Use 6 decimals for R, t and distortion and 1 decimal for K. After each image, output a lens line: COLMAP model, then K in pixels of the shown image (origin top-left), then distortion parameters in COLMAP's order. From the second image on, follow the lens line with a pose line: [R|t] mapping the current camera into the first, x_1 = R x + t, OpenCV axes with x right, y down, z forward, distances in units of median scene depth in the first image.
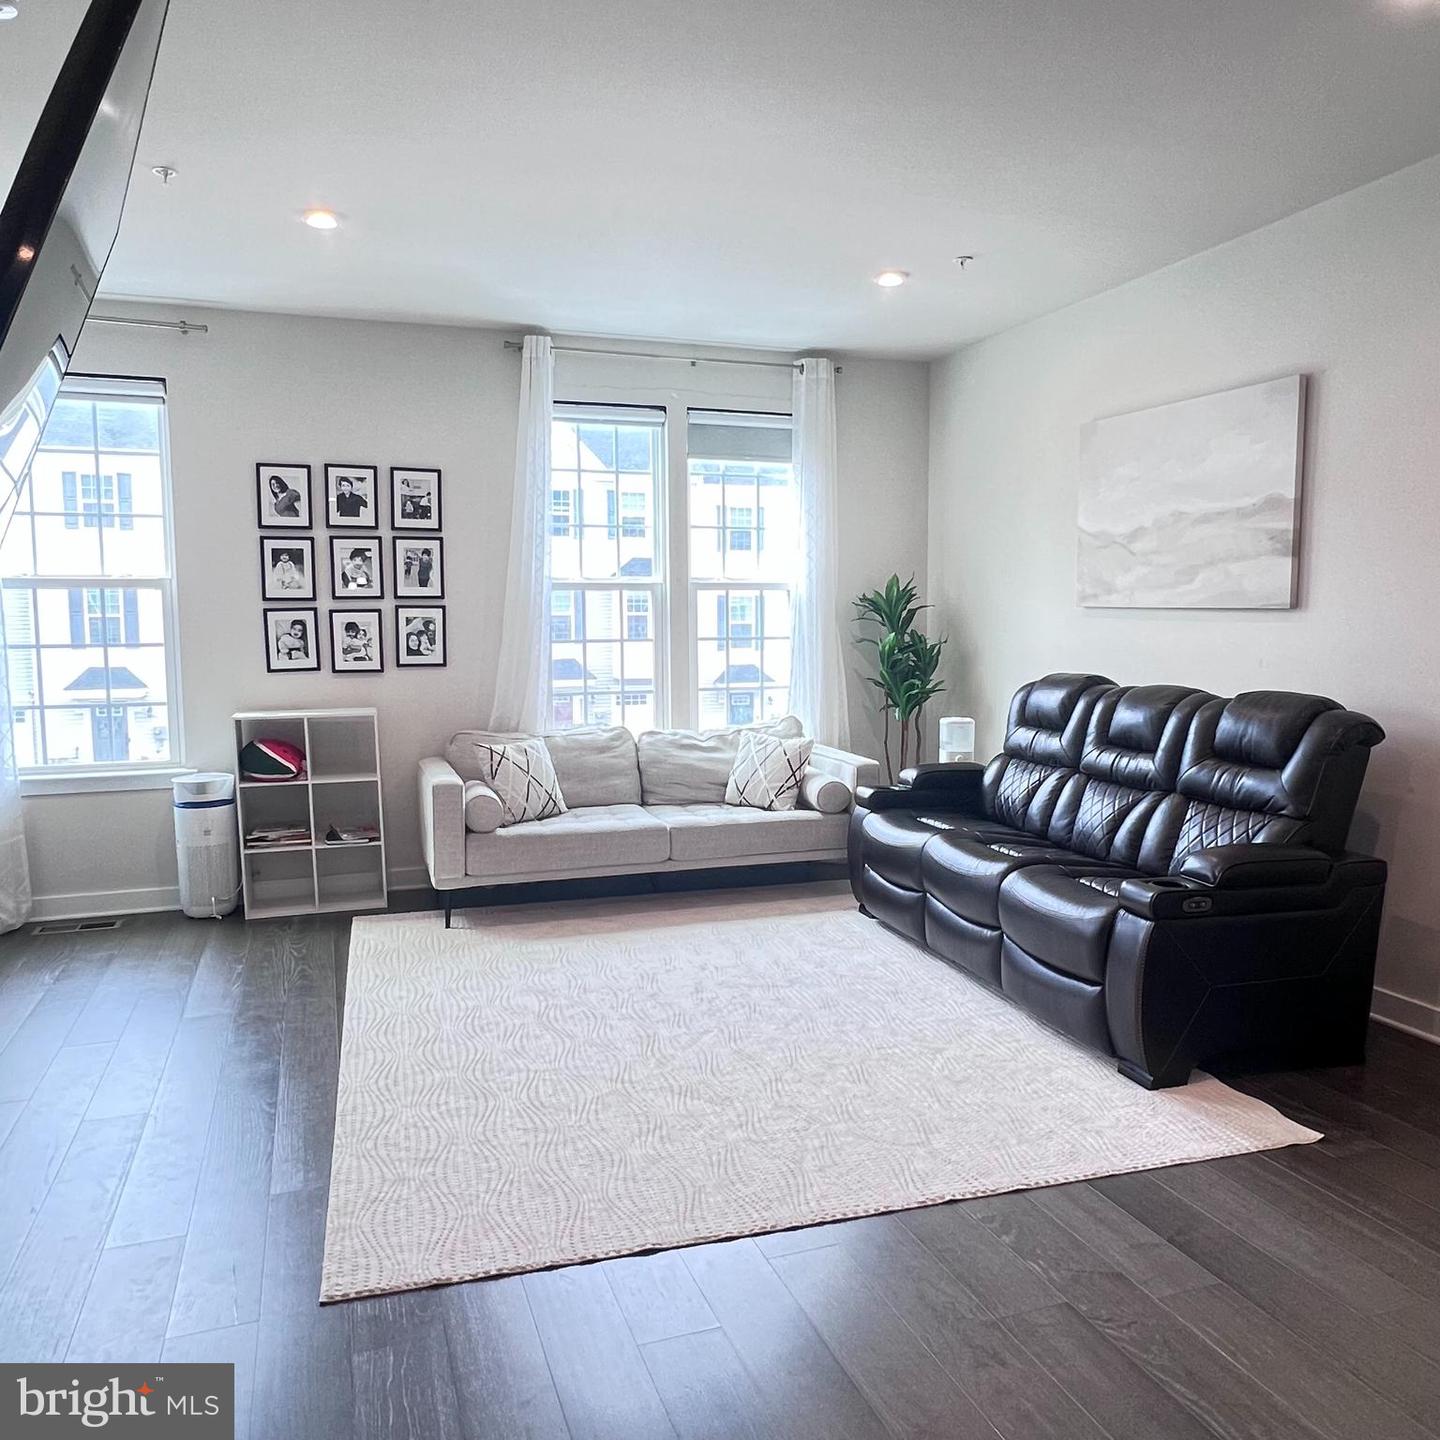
lens RADIAL K [[1160.1, 0, 731.6], [0, 1160.1, 722.5], [0, 0, 1]] dist [0.015892, -0.028883]
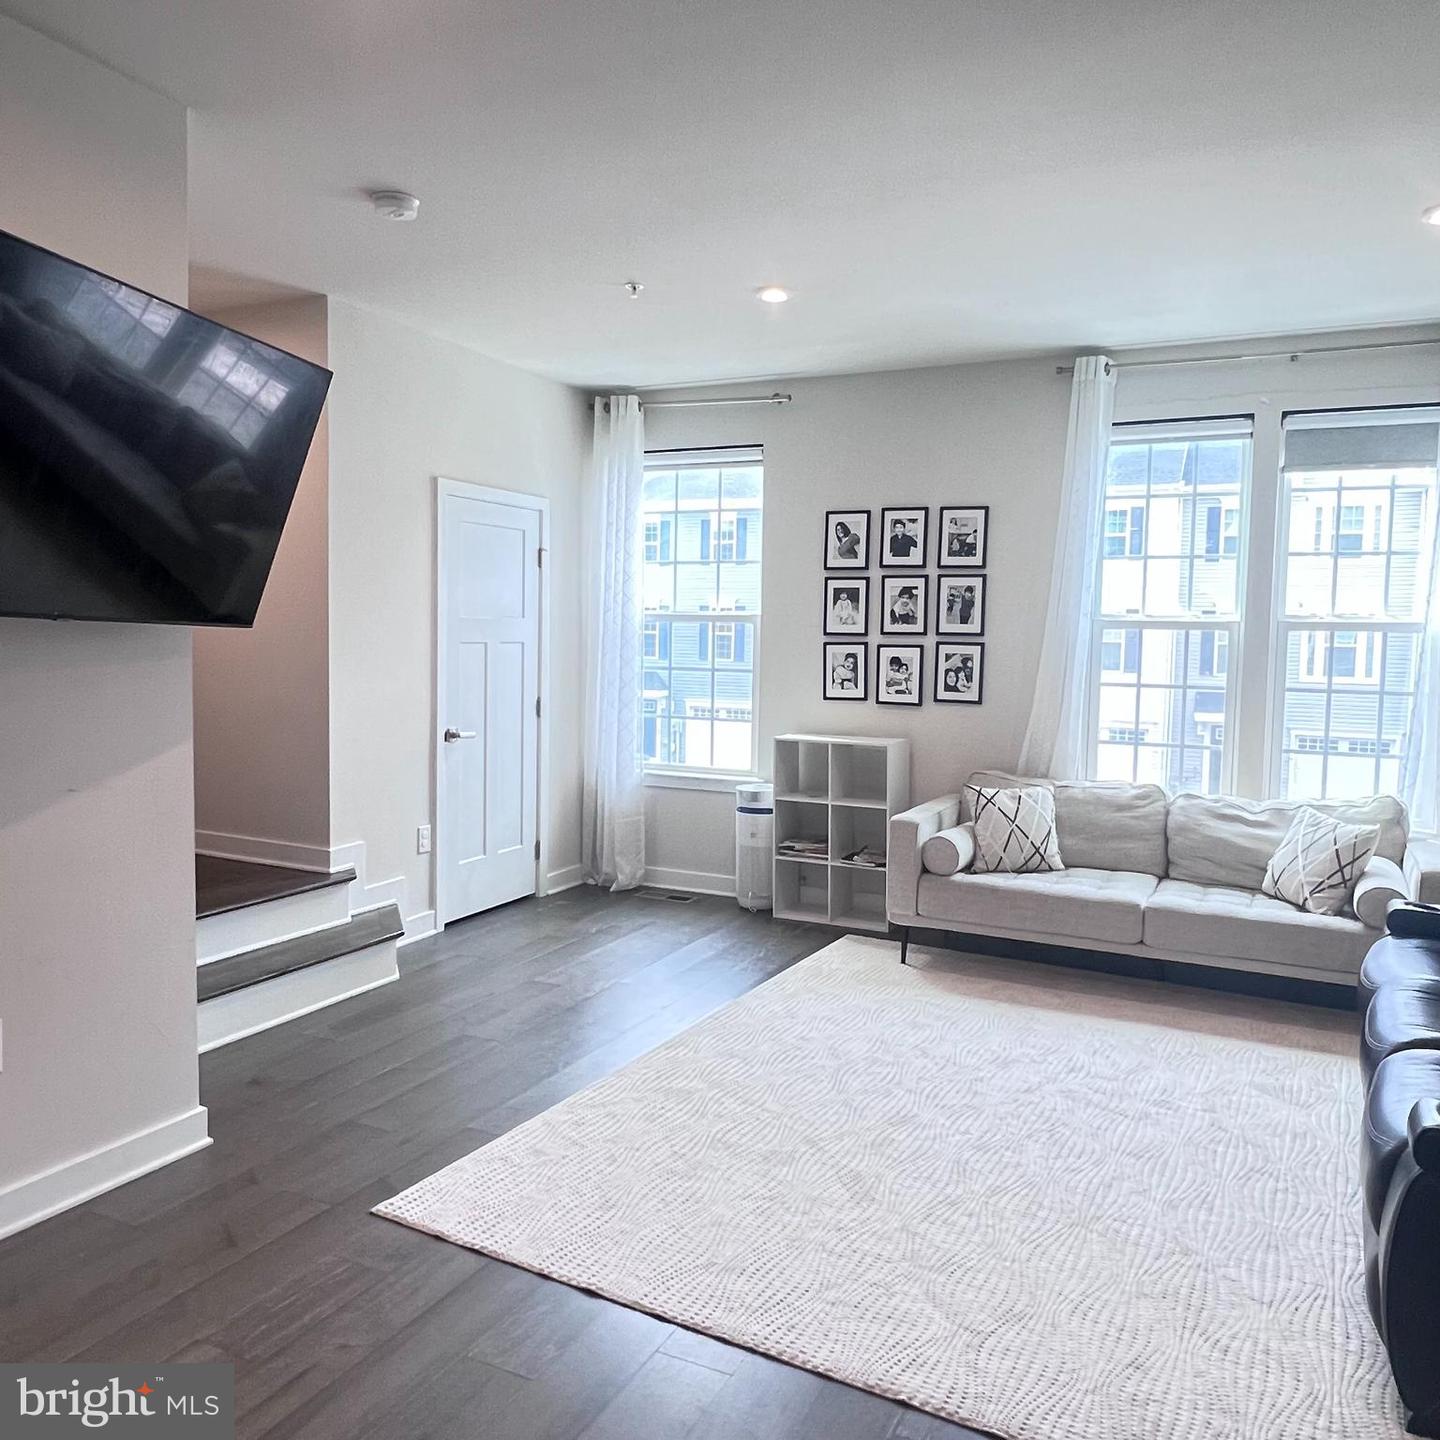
lens RADIAL K [[1160.1, 0, 733.0], [0, 1160.1, 721.7], [0, 0, 1]] dist [0.015892, -0.028883]
pose [[0.698954, 0.072561, -0.711476, 0.326535], [-0.088936, 0.995936, 0.014201, -0.030163], [0.709615, 0.053350, 0.702567, 0.164127]]
